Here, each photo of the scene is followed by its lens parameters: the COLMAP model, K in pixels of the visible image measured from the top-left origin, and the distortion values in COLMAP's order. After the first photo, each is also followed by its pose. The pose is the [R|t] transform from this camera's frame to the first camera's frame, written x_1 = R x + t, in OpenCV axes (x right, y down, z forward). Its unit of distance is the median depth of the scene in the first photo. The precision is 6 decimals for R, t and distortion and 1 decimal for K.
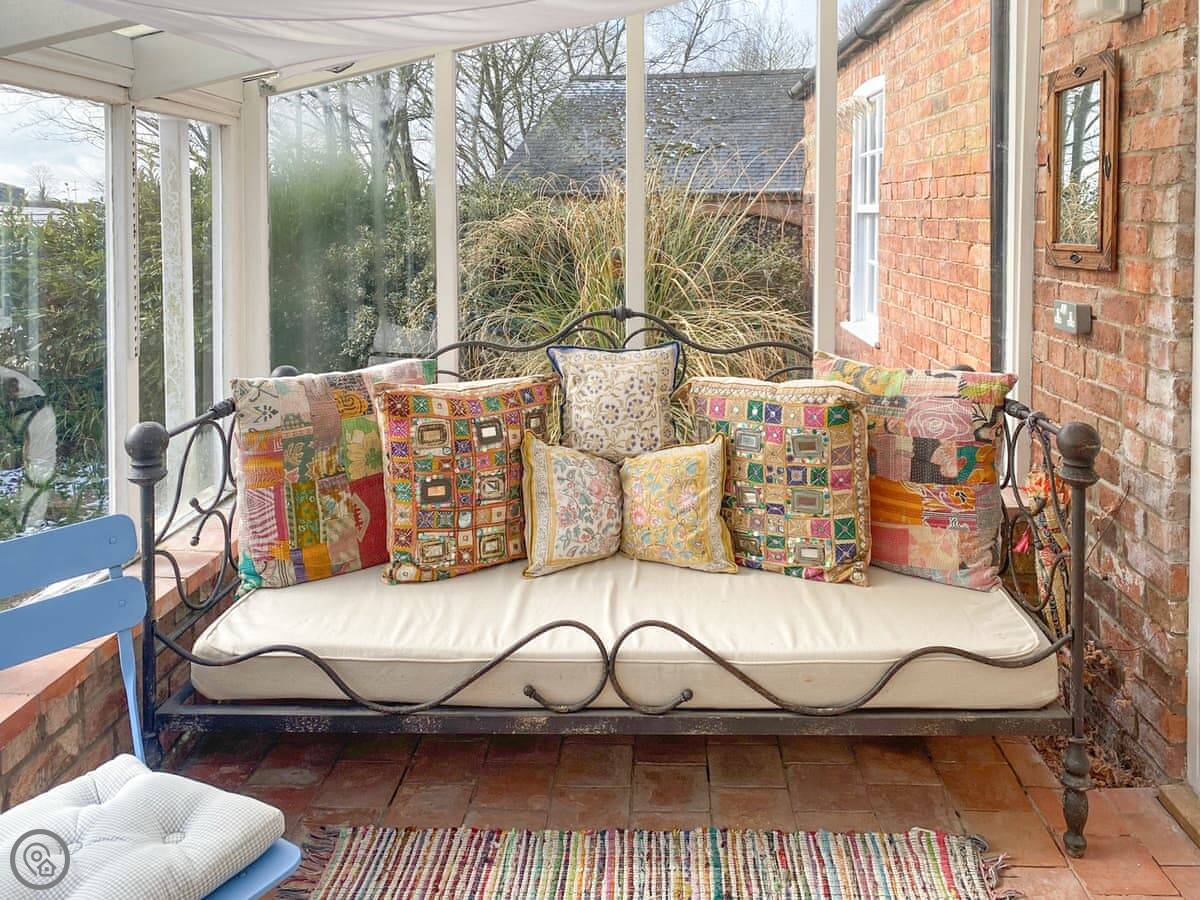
lens RADIAL K [[1034.0, 0, 600.9], [0, 1034.0, 278.7], [0, 0, 1]] dist [0.117702, -0.151241]
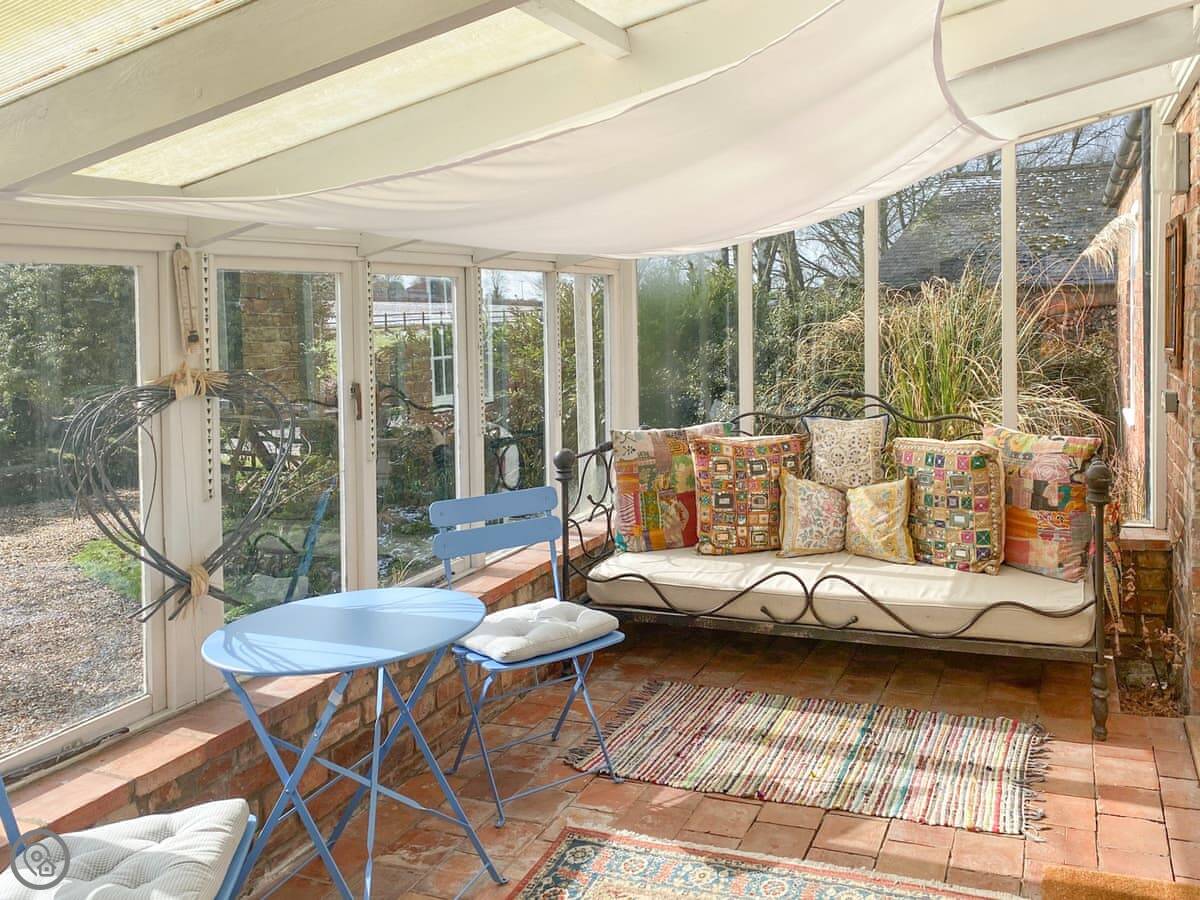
lens RADIAL K [[944.1, 0, 601.9], [0, 944.1, 372.7], [0, 0, 1]] dist [0.085176, -0.071935]
pose [[0.927097, 0.005532, -0.374781, 0.219651], [-0.003514, 0.999975, 0.006068, -0.005862], [0.374806, -0.004309, 0.927093, -0.449965]]
